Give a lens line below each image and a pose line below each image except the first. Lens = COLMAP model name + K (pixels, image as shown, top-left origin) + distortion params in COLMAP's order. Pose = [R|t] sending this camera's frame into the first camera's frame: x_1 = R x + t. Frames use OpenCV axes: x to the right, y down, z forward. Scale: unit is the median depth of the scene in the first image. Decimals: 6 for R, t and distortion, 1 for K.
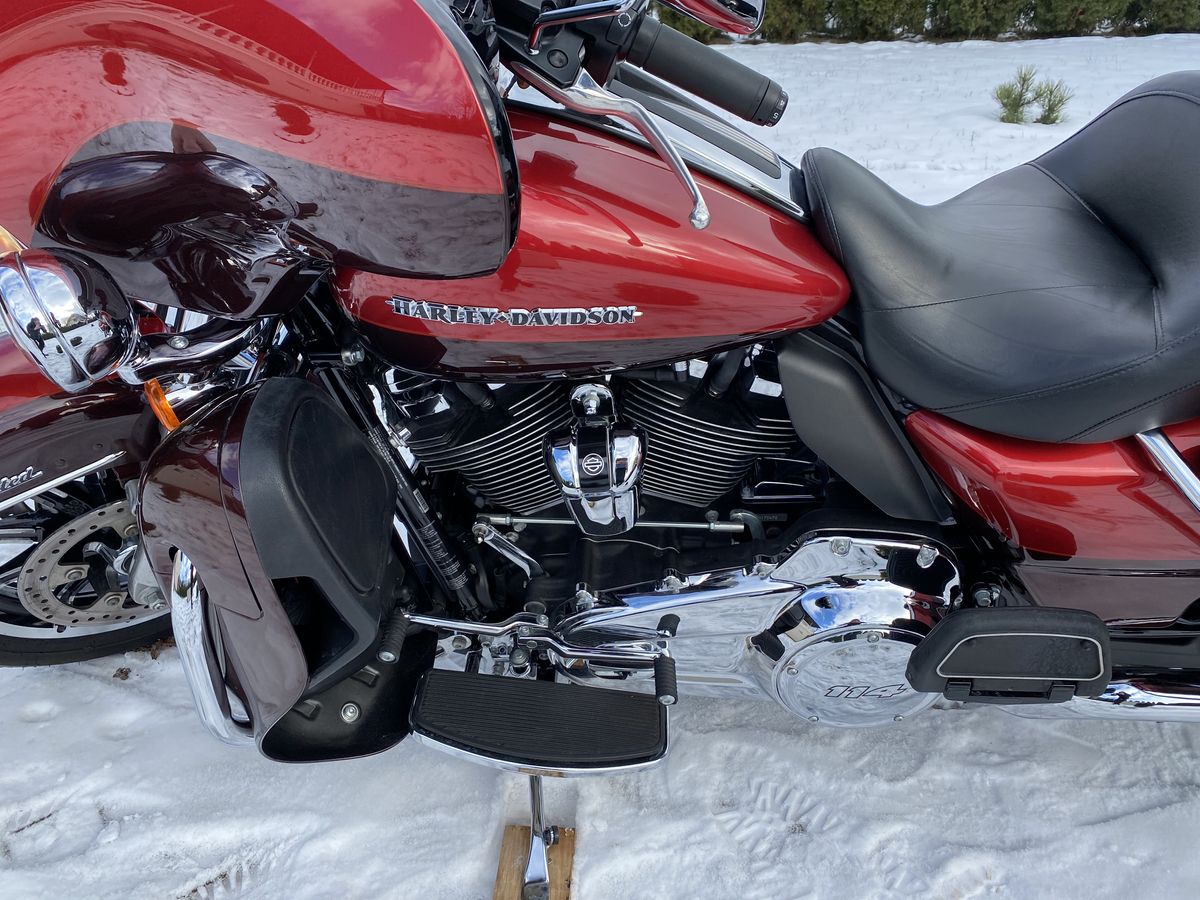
lens RADIAL K [[911.1, 0, 600.6], [0, 911.1, 443.6], [0, 0, 1]] dist [0.004891, 0.001288]
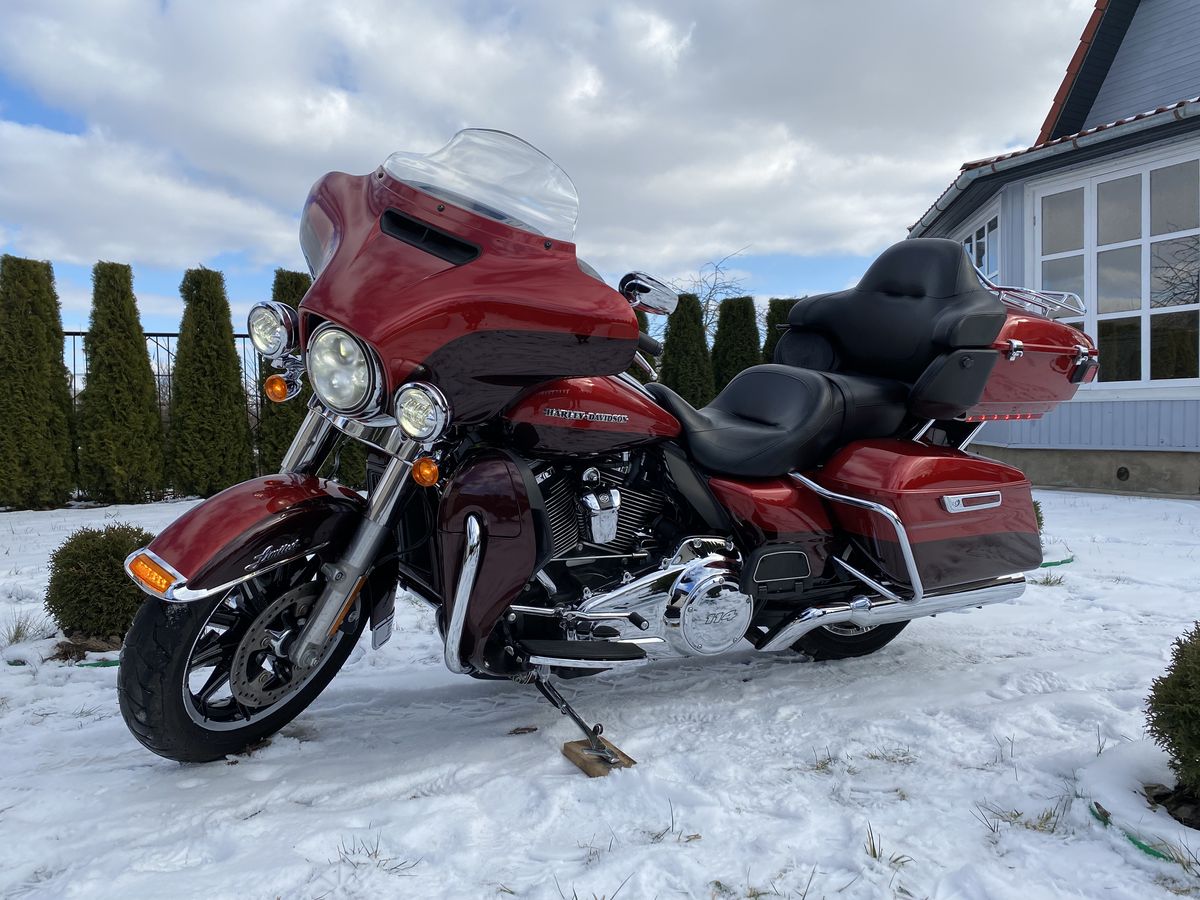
lens RADIAL K [[911.1, 0, 600.6], [0, 911.1, 443.6], [0, 0, 1]] dist [0.004891, 0.001288]
pose [[0.872623, -0.011126, 0.488268, -0.877450], [0.242148, 0.878065, -0.412754, 0.655308], [-0.424139, 0.478412, 0.768913, -0.601602]]
